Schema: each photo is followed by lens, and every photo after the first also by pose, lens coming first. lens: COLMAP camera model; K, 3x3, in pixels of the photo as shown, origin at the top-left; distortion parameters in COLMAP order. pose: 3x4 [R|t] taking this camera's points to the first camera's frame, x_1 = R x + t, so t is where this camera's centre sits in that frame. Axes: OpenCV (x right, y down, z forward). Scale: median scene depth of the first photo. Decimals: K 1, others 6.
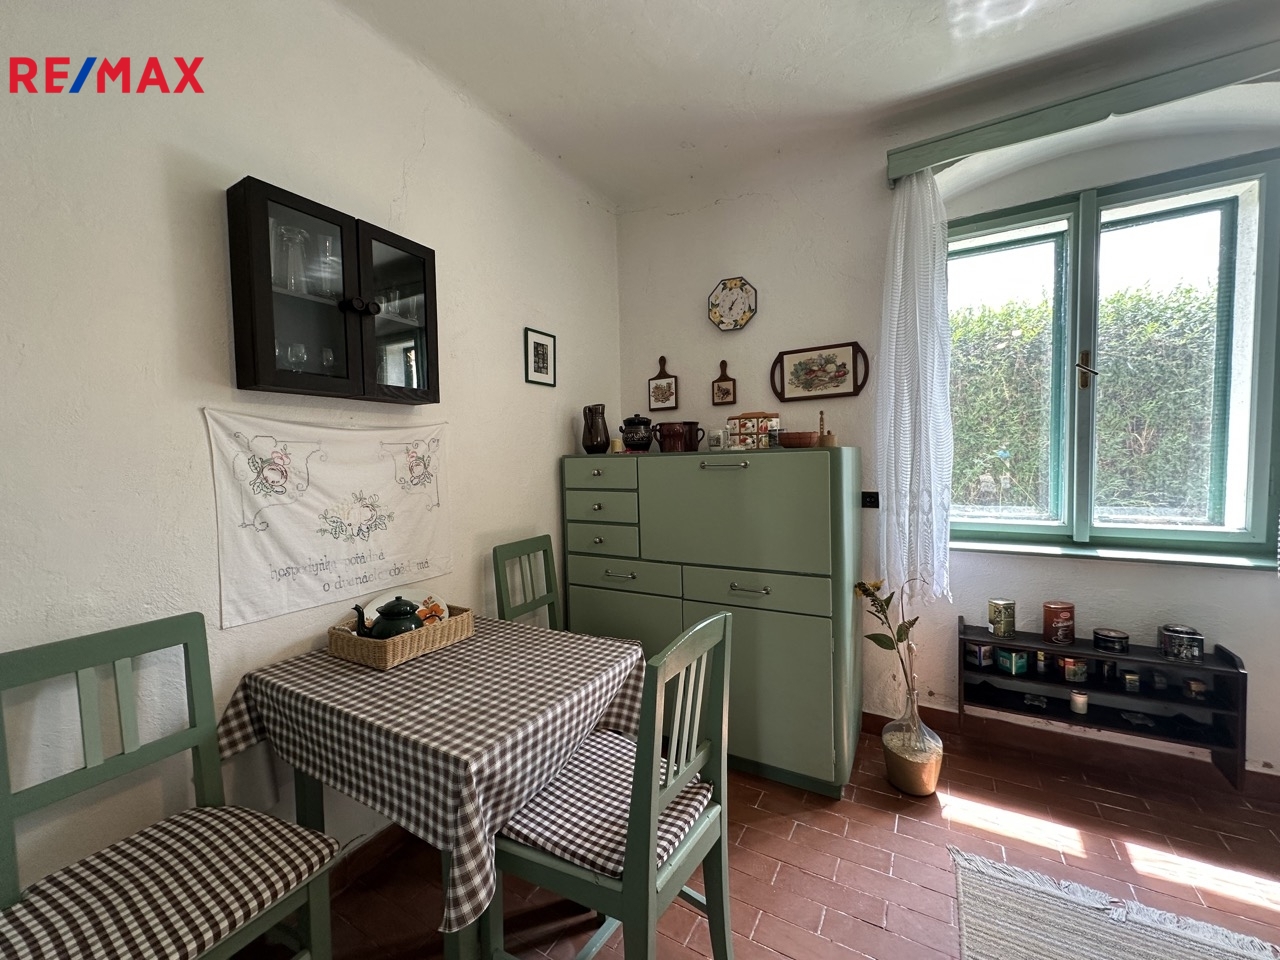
lens RADIAL K [[511.6, 0, 638.7], [0, 511.6, 477.5], [0, 0, 1]] dist [-0.000951, -0.000002]
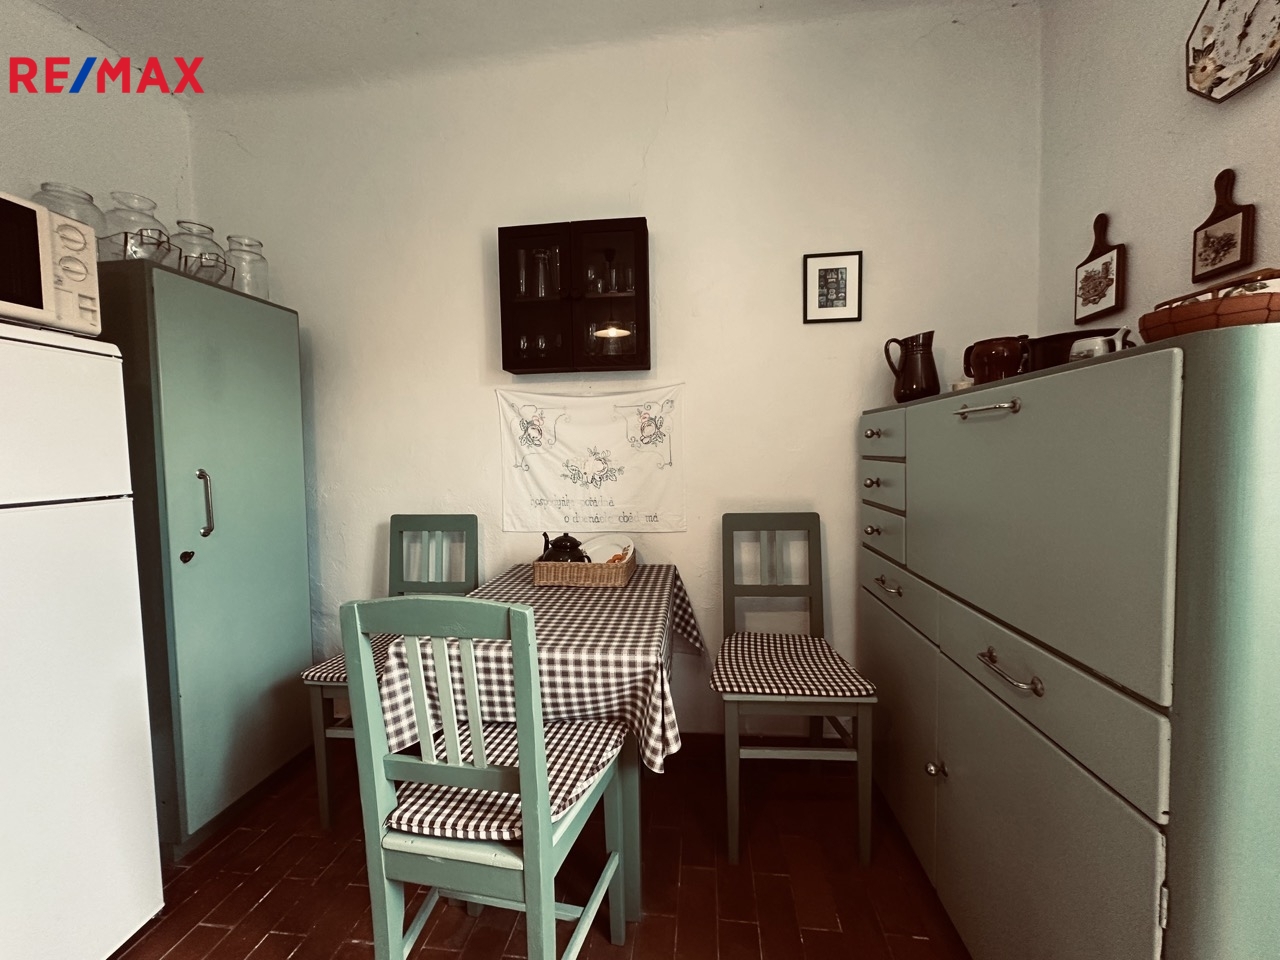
lens RADIAL K [[511.6, 0, 638.7], [0, 511.6, 477.5], [0, 0, 1]] dist [-0.000951, -0.000002]
pose [[0.396534, 0.060538, -0.916022, 0.532818], [-0.026878, 0.998161, 0.054332, 0.026174], [0.917626, 0.003077, 0.397432, 0.529679]]
